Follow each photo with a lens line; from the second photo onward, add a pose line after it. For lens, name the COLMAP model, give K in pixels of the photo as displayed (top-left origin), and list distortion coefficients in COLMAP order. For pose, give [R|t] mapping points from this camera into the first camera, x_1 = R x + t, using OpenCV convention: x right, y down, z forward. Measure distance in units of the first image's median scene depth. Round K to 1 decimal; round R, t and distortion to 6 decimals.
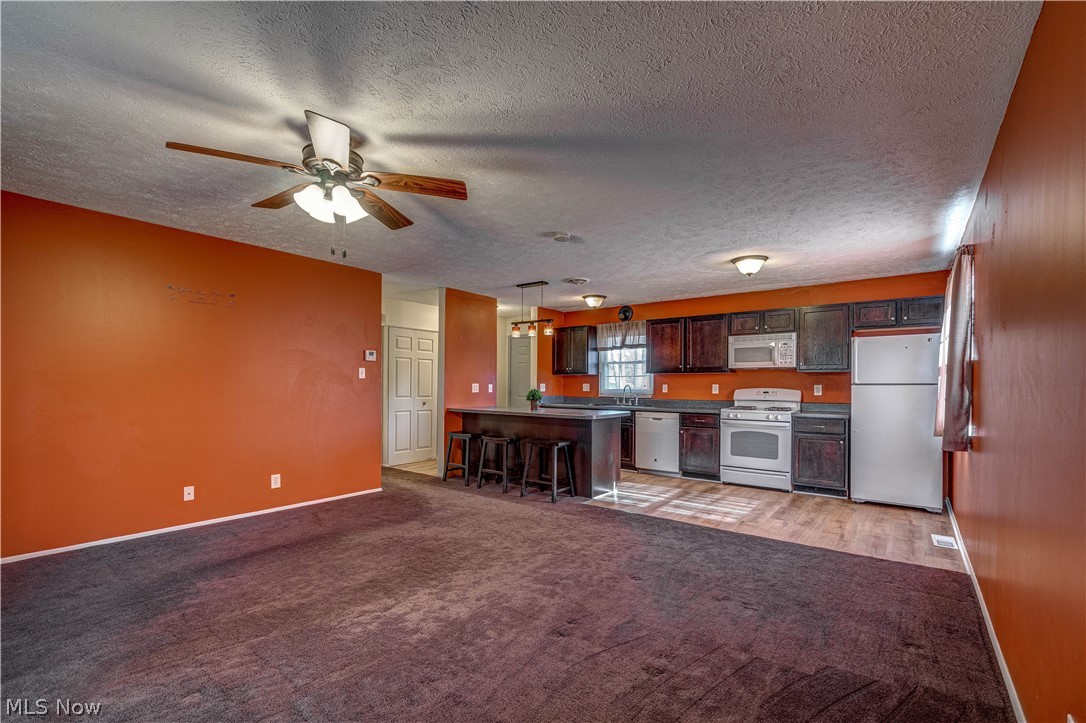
lens RADIAL K [[446.2, 0, 541.6], [0, 446.2, 383.9], [0, 0, 1]] dist [-0.000973, -0.000068]
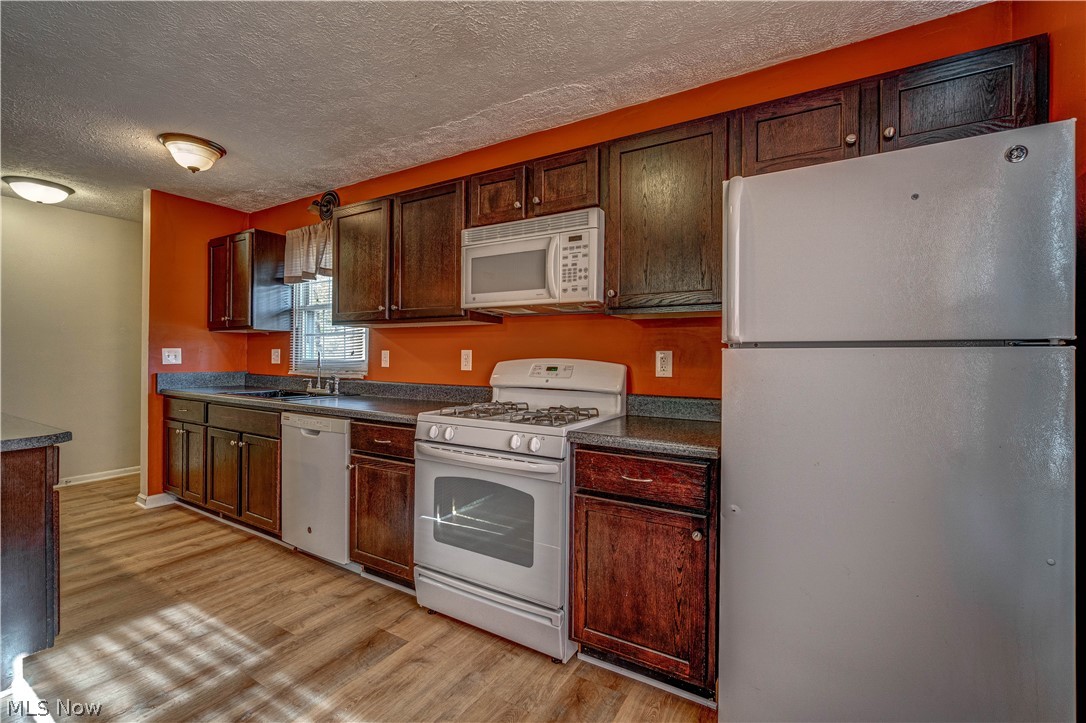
lens RADIAL K [[477.3, 0, 515.5], [0, 477.3, 356.4], [0, 0, 1]] dist [-0.001707, -0.000175]
pose [[0.993825, 0.003163, 0.110916, 0.444923], [-0.003732, 0.999981, 0.004924, 0.005835], [-0.110898, -0.005307, 0.993818, 0.598381]]
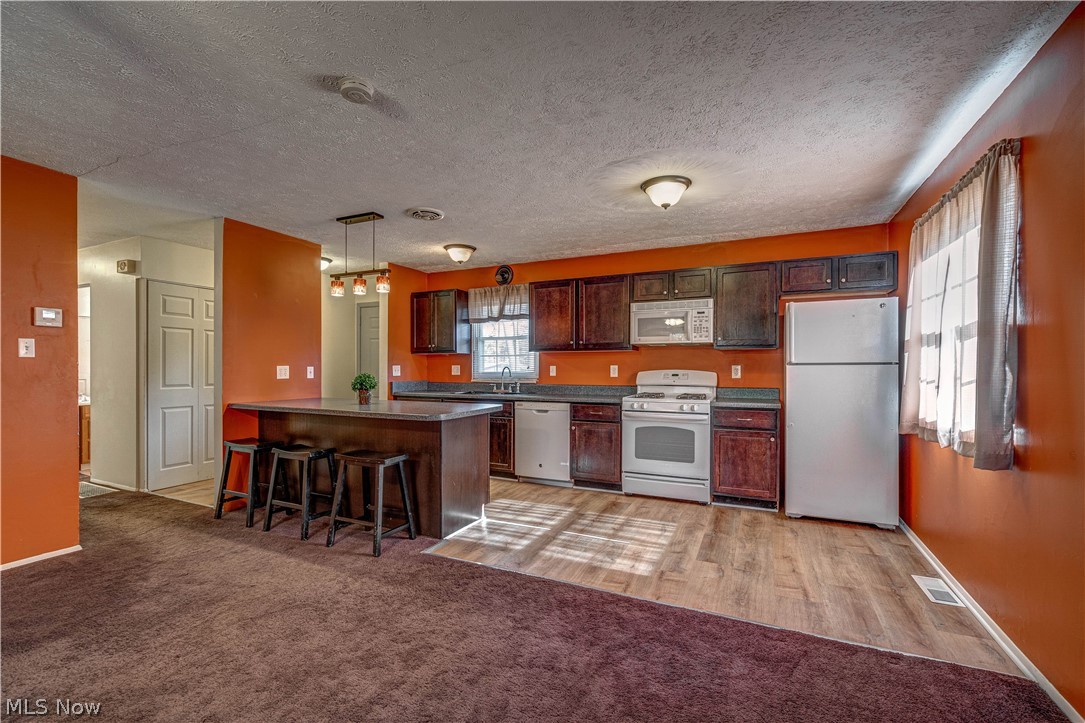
lens RADIAL K [[458.0, 0, 529.4], [0, 458.0, 367.8], [0, 0, 1]] dist [0.000280, 0.000046]
pose [[0.978730, -0.005430, 0.205080, 0.087590], [0.004620, 0.999980, 0.004429, 0.001296], [-0.205099, -0.003388, 0.978735, 0.271754]]
